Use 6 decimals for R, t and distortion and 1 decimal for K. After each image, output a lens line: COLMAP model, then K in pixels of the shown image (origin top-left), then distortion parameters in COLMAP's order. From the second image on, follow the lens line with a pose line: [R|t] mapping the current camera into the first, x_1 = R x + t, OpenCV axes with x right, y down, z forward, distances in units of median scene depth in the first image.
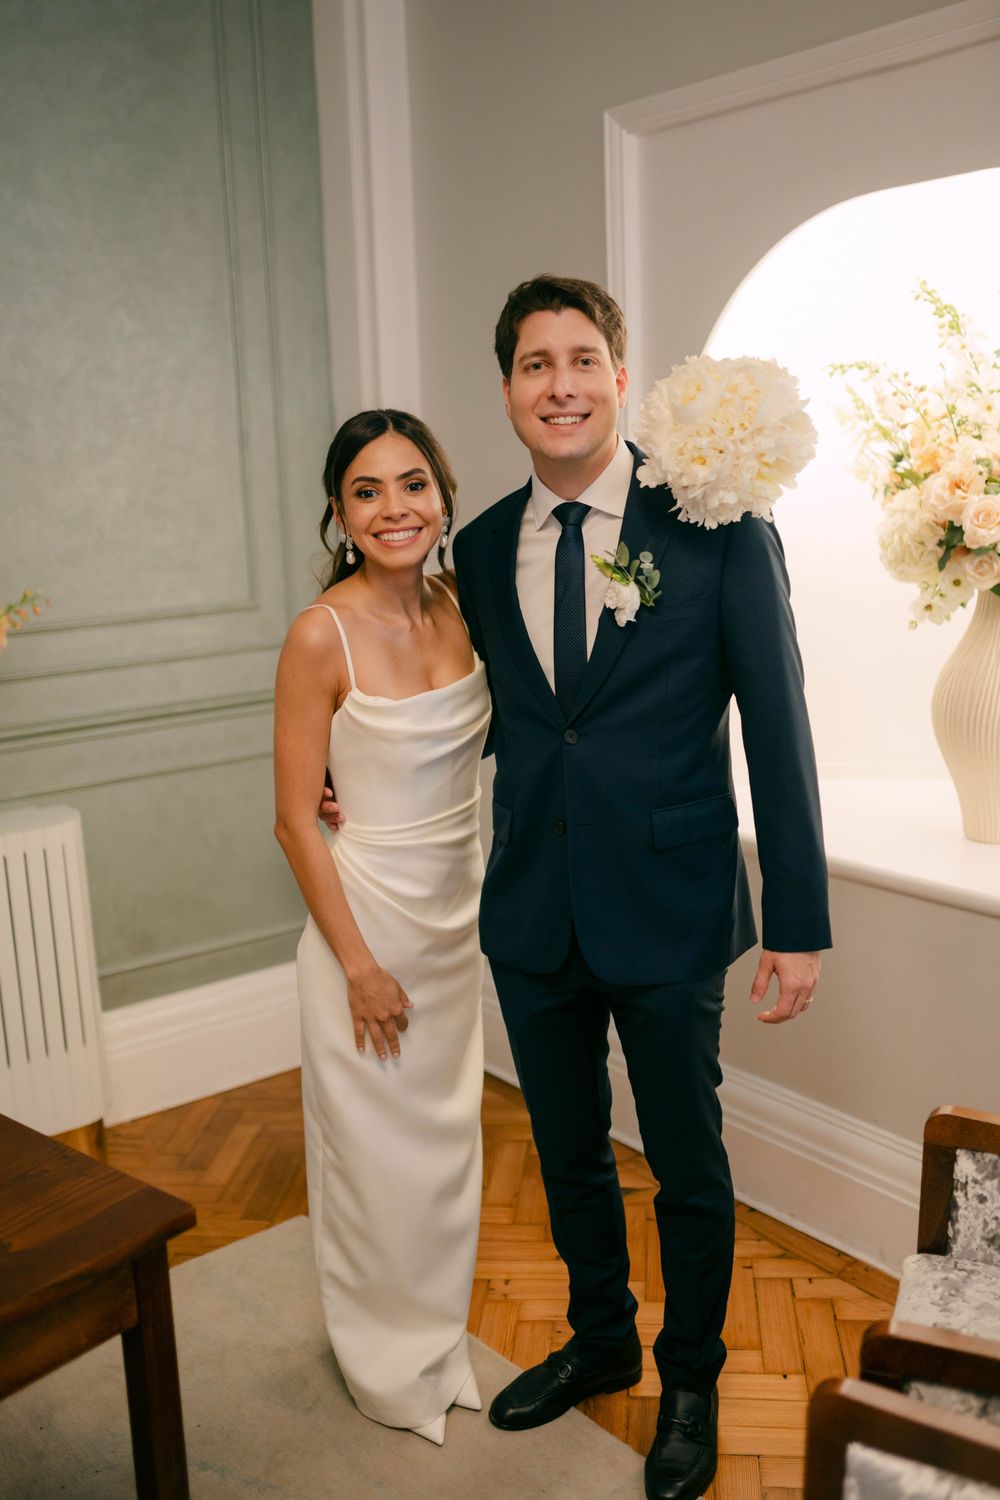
lens RADIAL K [[1433.2, 0, 492.5], [0, 1433.2, 759.9], [0, 0, 1]] dist [-0.056798, 0.072691]
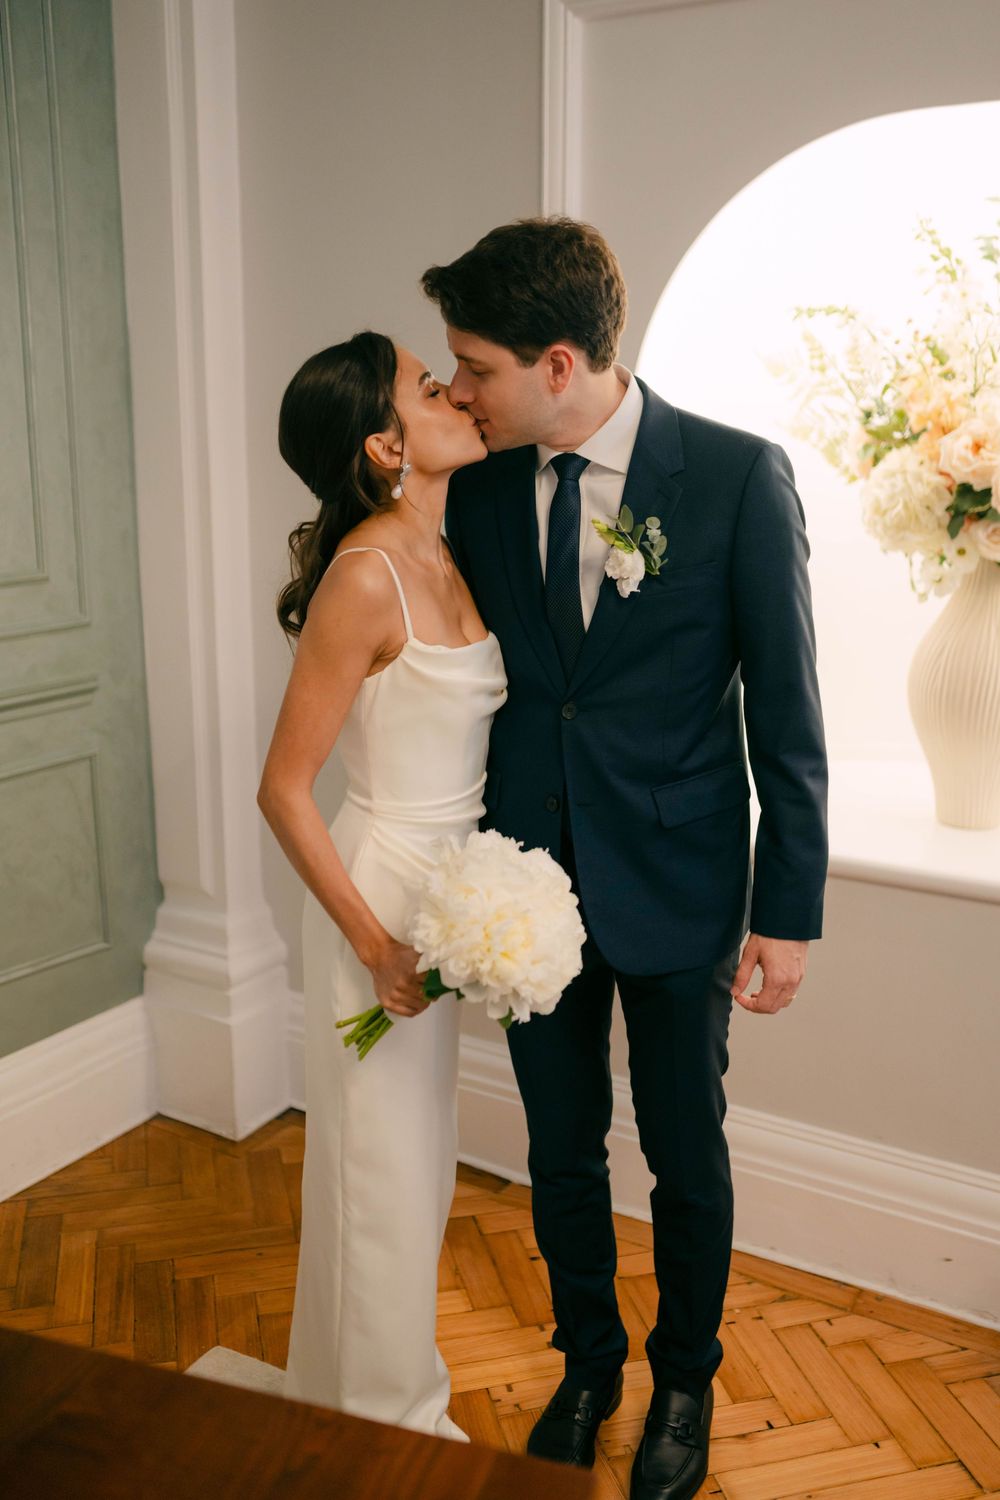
lens RADIAL K [[1433.2, 0, 492.5], [0, 1433.2, 759.9], [0, 0, 1]] dist [-0.056798, 0.072691]
pose [[0.934870, -0.043464, 0.352318, -0.283833], [0.035892, 0.998963, 0.027999, -0.025533], [-0.353170, -0.013530, 0.935461, 0.234834]]
